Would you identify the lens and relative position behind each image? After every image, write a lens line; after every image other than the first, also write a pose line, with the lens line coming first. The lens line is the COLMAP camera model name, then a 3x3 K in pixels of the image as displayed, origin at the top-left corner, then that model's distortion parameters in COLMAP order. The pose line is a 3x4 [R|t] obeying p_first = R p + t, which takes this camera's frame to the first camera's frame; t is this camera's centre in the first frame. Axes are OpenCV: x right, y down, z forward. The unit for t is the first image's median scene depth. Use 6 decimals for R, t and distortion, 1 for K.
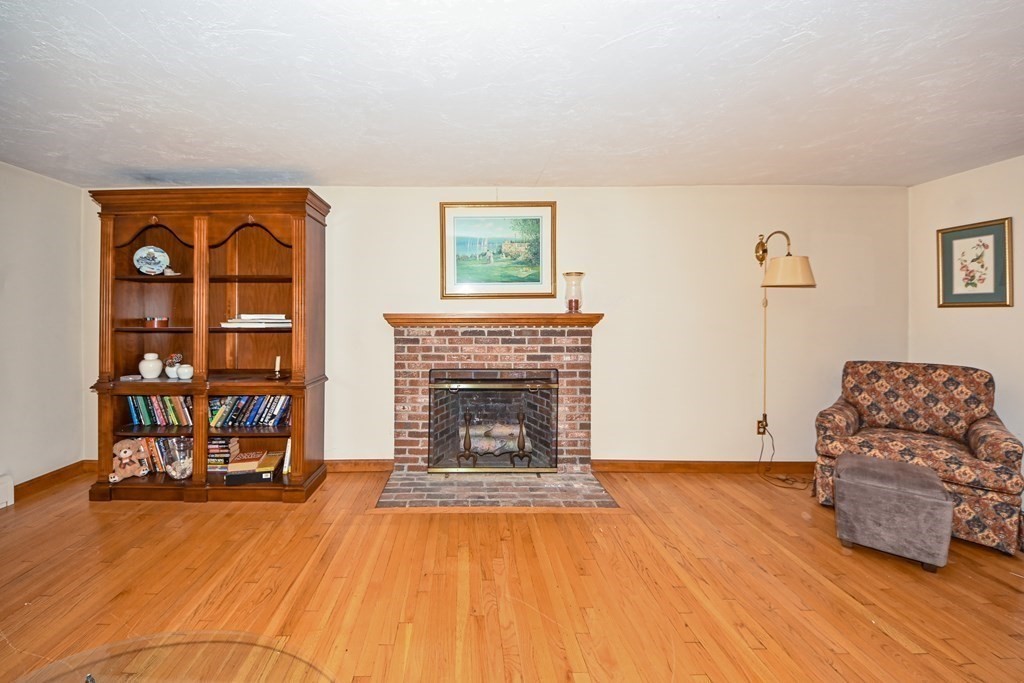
lens RADIAL K [[409.0, 0, 466.2], [0, 409.0, 316.9], [0, 0, 1]] dist [0.003113, -0.000327]
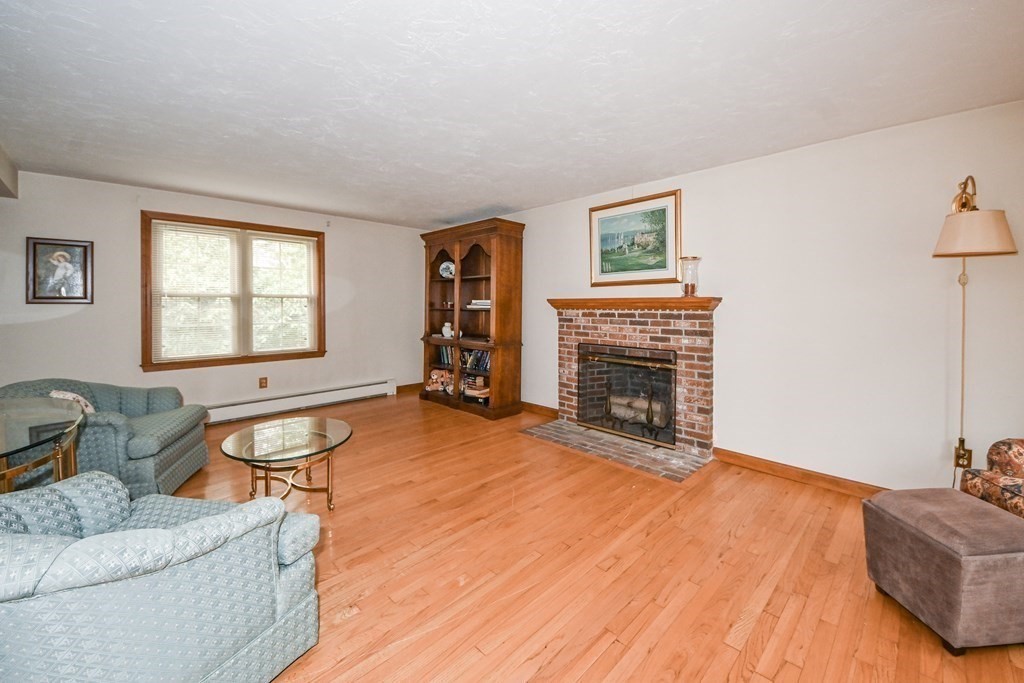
lens RADIAL K [[406.6, 0, 532.0], [0, 406.6, 316.0], [0, 0, 1]] dist [0.028233, -0.000030]
pose [[0.721141, 0.020870, -0.692474, 0.675877], [-0.008438, 0.999737, 0.021343, 0.019104], [0.692737, -0.009548, 0.721127, -0.003545]]
